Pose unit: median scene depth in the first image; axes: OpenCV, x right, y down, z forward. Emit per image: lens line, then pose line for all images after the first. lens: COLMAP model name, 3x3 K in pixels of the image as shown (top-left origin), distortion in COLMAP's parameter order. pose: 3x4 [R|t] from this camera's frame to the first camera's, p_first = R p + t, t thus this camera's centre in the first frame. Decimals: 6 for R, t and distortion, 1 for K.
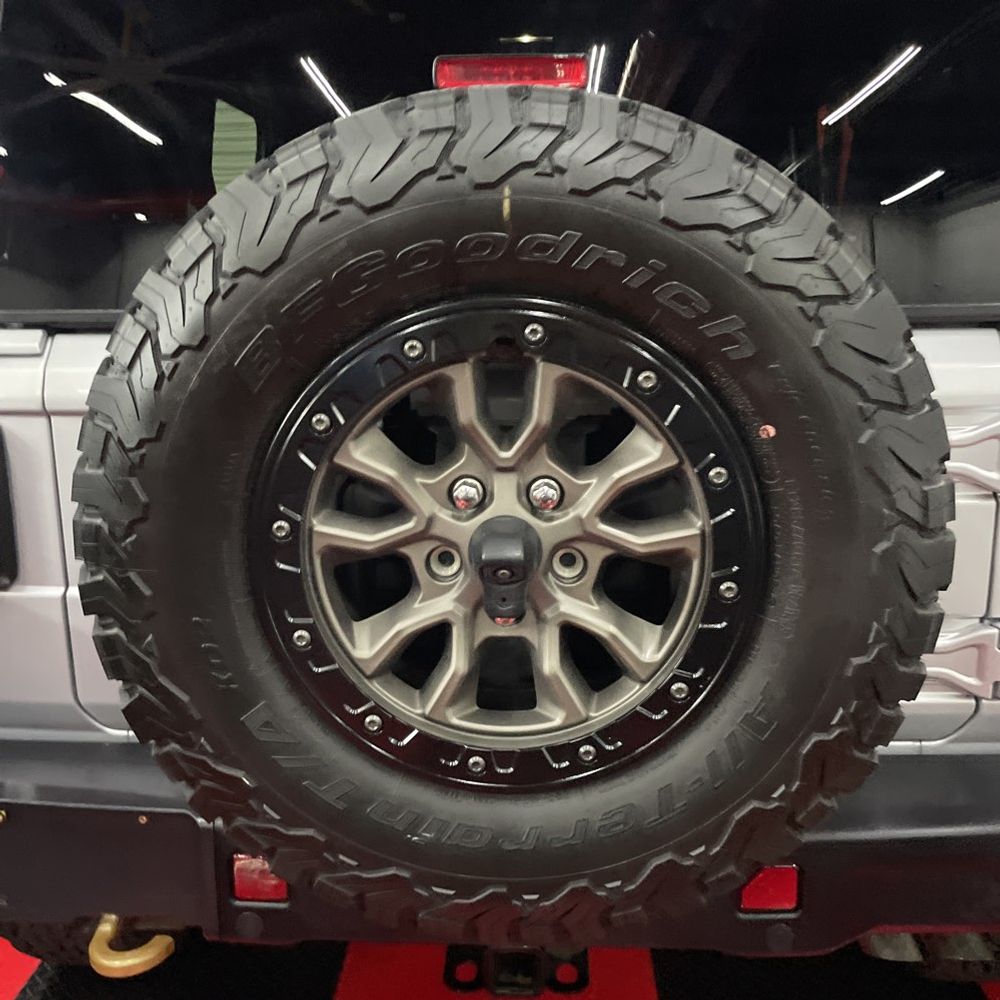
lens RADIAL K [[1006.4, 0, 492.9], [0, 1006.4, 519.1], [0, 0, 1]] dist [0.112702, -0.158813]
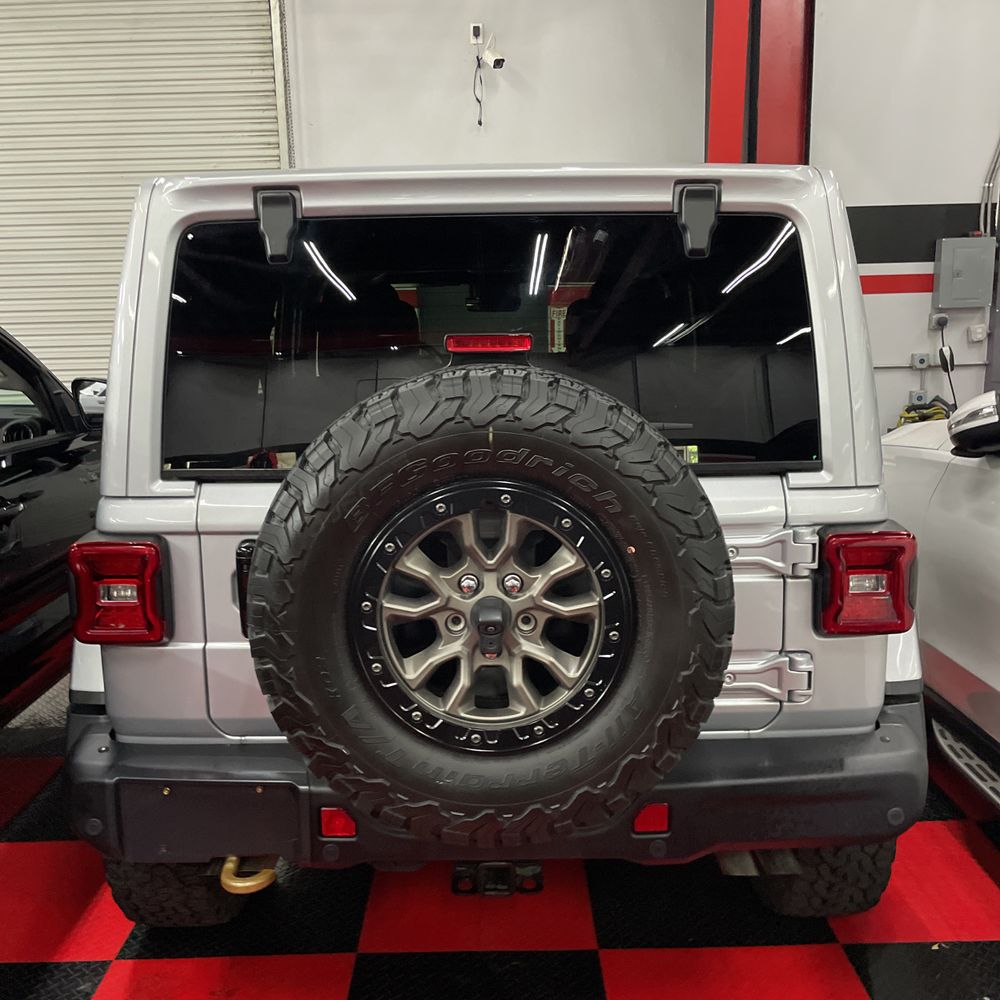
lens RADIAL K [[1006.4, 0, 492.9], [0, 1006.4, 519.1], [0, 0, 1]] dist [0.112702, -0.158813]
pose [[0.998977, -0.013408, 0.043198, -0.058699], [0.015685, 0.998481, -0.052811, -0.045240], [-0.042425, 0.053435, 0.997670, -0.783655]]
